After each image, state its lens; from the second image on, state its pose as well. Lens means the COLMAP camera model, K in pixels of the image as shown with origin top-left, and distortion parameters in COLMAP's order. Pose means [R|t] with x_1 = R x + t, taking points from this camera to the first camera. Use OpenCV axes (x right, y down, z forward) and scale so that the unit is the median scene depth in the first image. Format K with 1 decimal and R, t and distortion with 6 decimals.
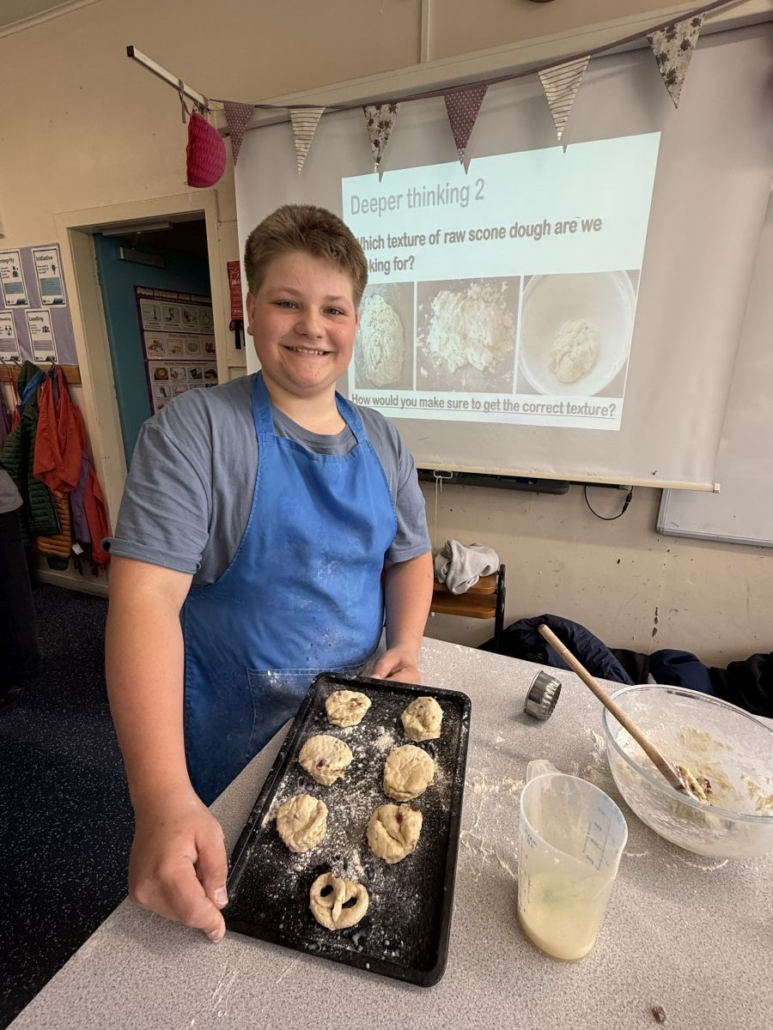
lens RADIAL K [[484.1, 0, 387.3], [0, 484.1, 503.7], [0, 0, 1]] dist [0.004398, -0.000376]
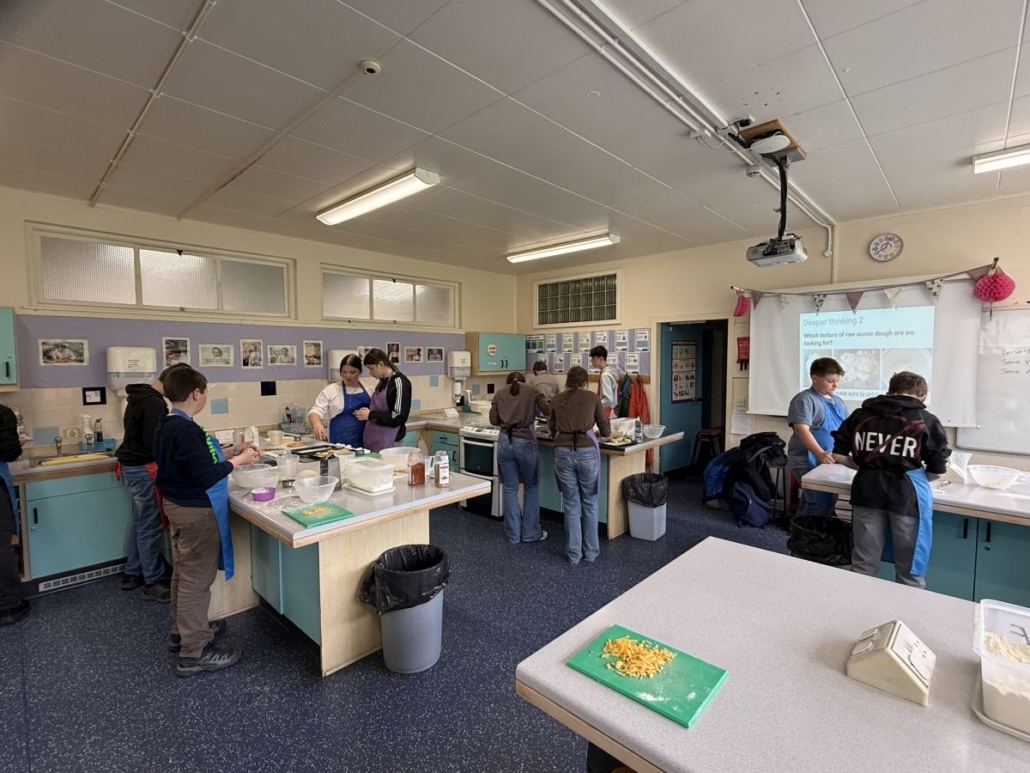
lens RADIAL K [[484.1, 0, 515.0], [0, 484.1, 386.5], [0, 0, 1]] dist [0.004398, -0.000376]
pose [[0.934175, 0.001660, -0.356812, -0.633542], [-0.073620, 0.979370, -0.188189, 0.384834], [0.349138, 0.202070, 0.915025, -2.051263]]
